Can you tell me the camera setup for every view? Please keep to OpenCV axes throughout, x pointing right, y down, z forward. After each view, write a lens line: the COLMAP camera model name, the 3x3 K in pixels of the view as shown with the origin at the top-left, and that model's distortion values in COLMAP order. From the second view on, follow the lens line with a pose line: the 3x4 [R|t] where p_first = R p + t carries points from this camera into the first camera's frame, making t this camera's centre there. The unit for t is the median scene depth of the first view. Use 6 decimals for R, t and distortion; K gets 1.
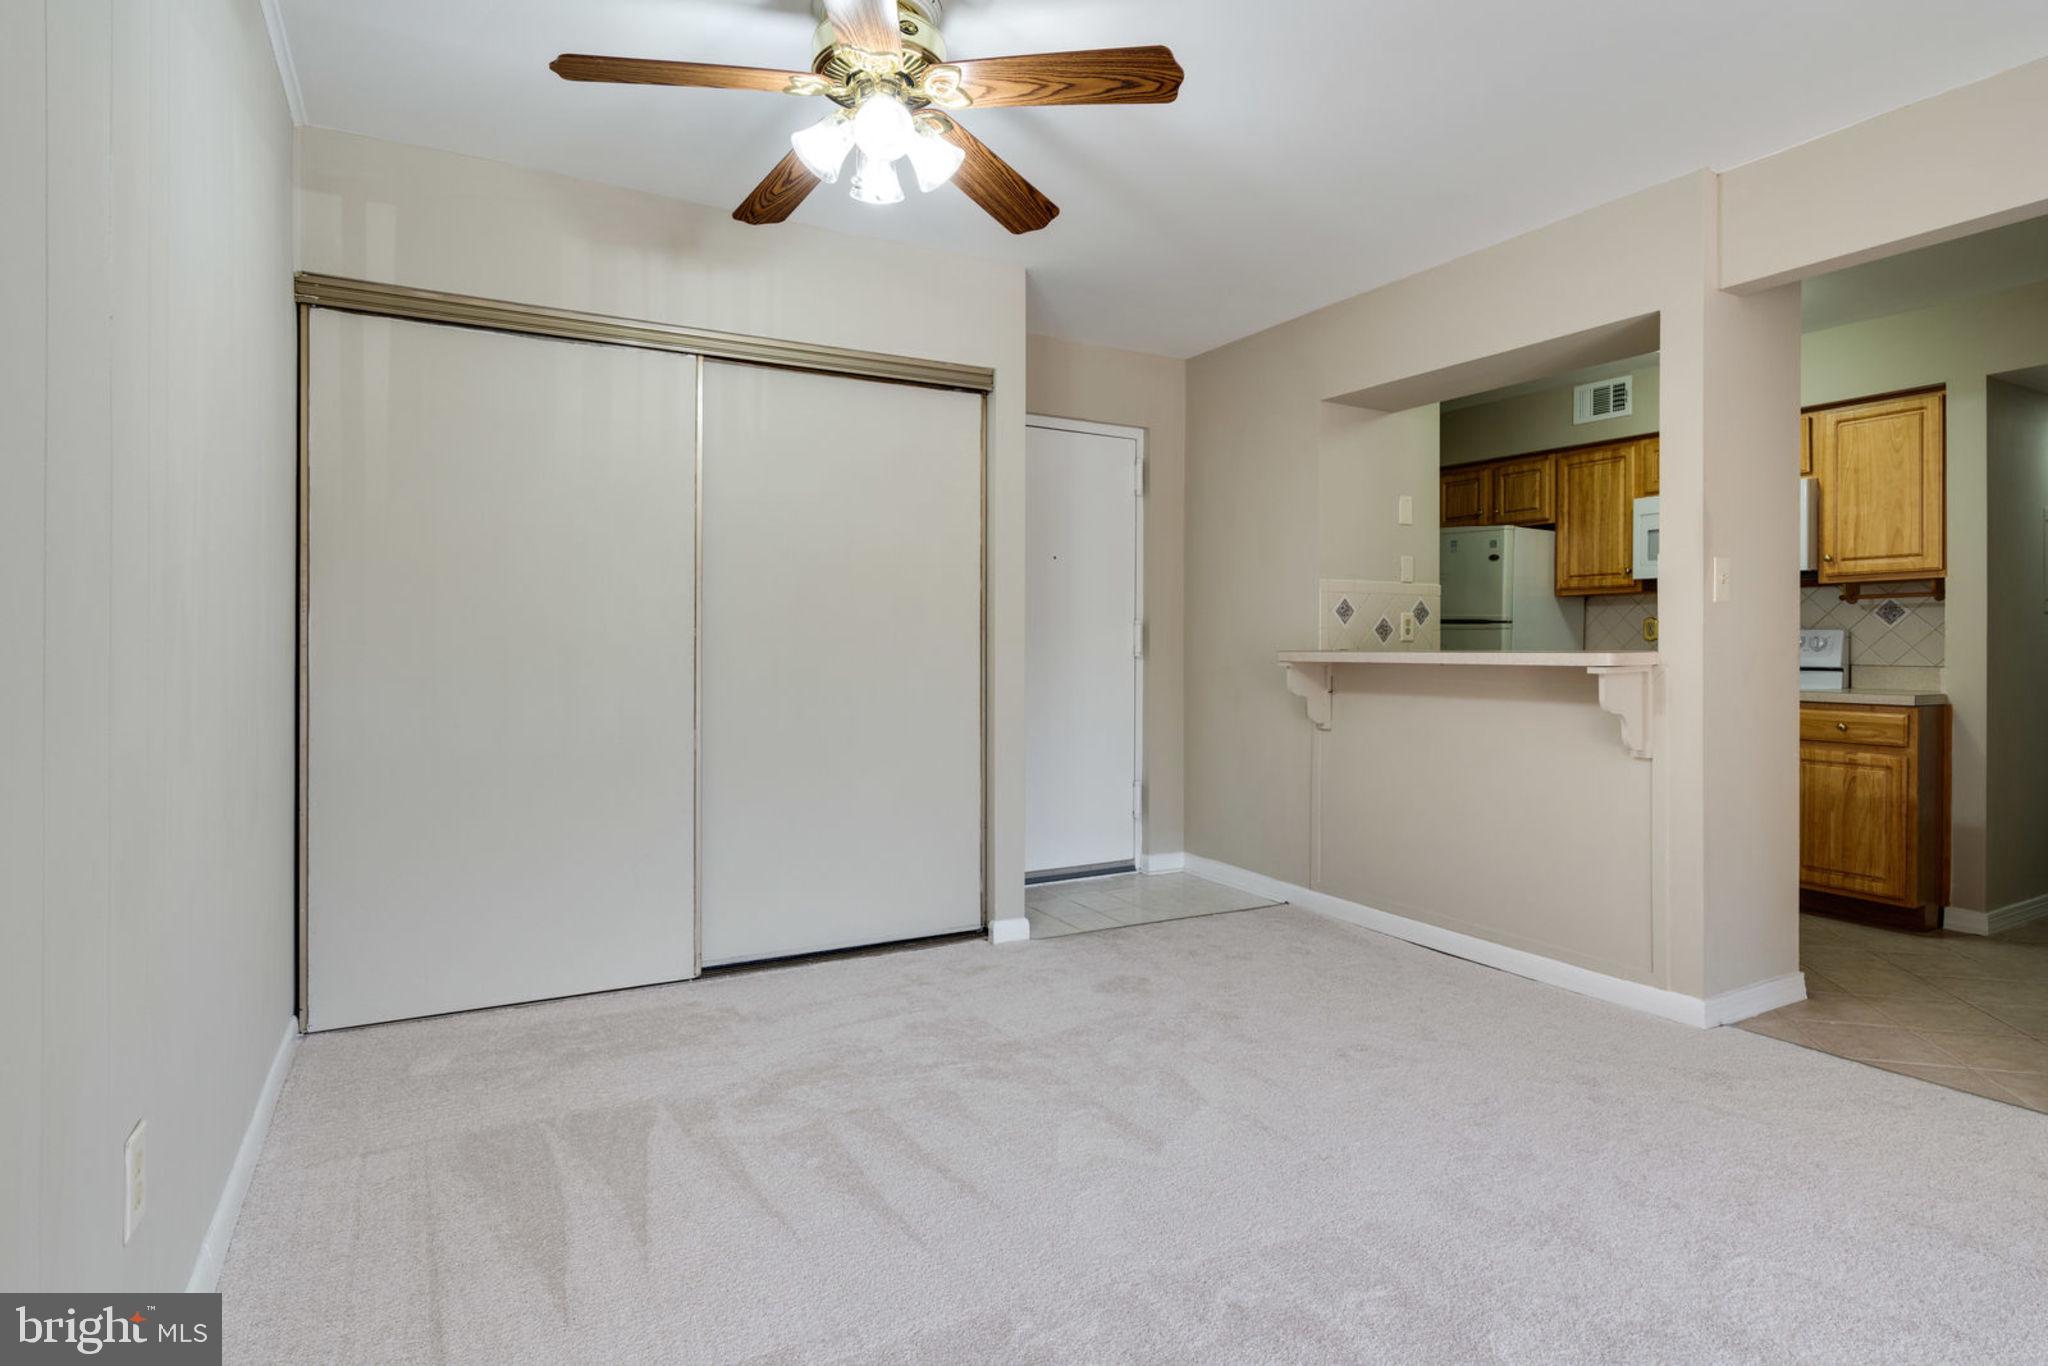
lens RADIAL K [[1042.5, 0, 1028.3], [0, 1042.5, 660.1], [0, 0, 1]] dist [-0.012549, 0.006270]
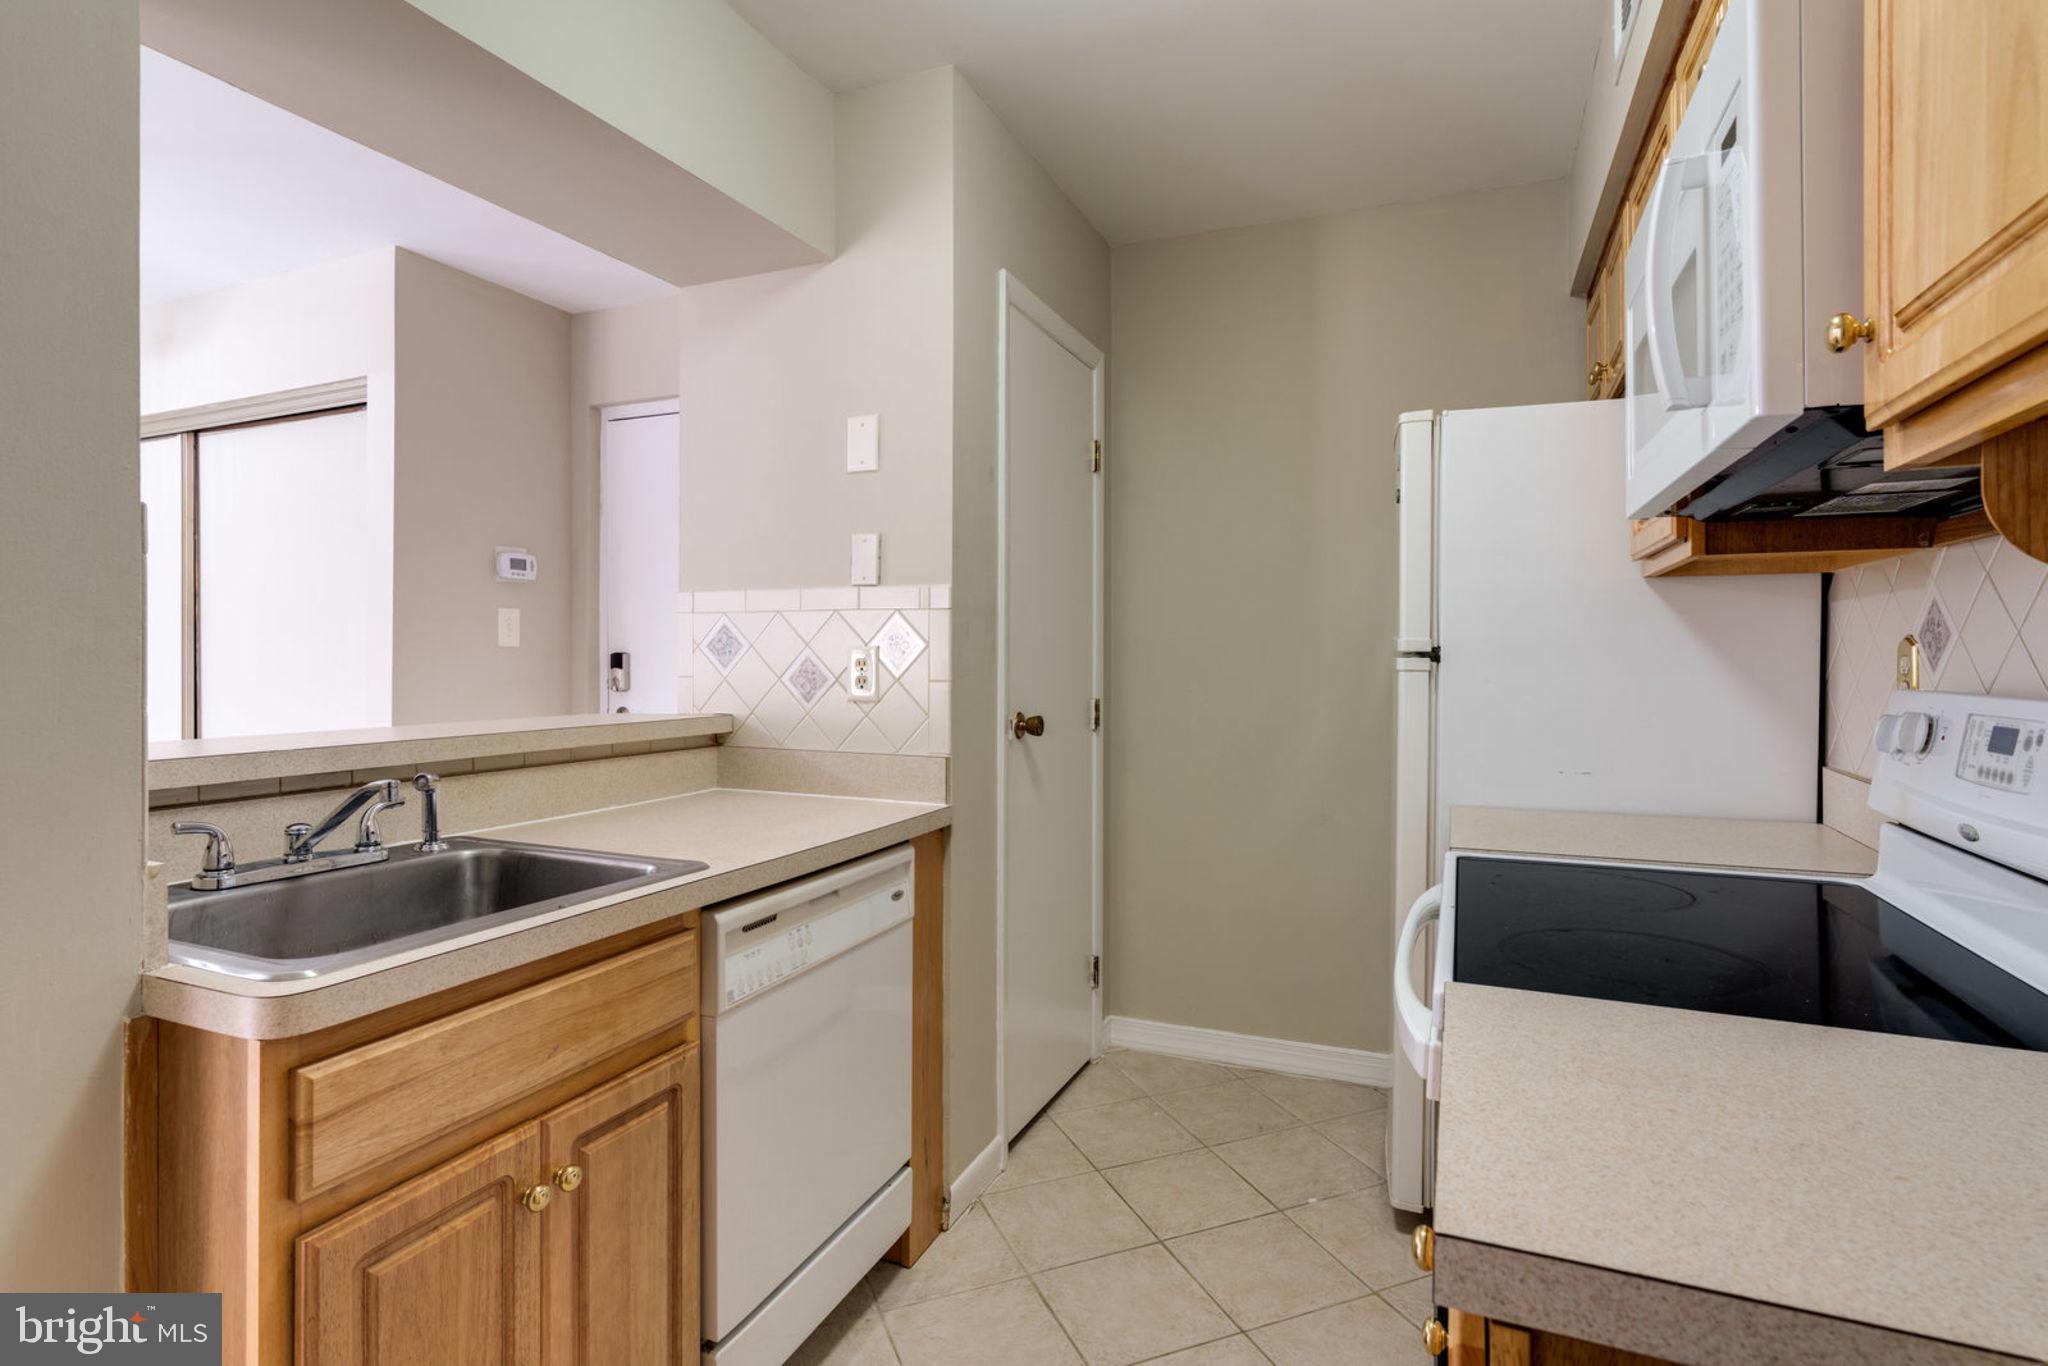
lens RADIAL K [[1042.5, 0, 1016.1], [0, 1042.5, 662.5], [0, 0, 1]] dist [-0.012549, 0.006270]
pose [[0.606045, 0.004762, -0.795416, 0.878749], [-0.009160, 0.999958, -0.000992, -0.040596], [0.795378, 0.007887, 0.606062, 0.818251]]
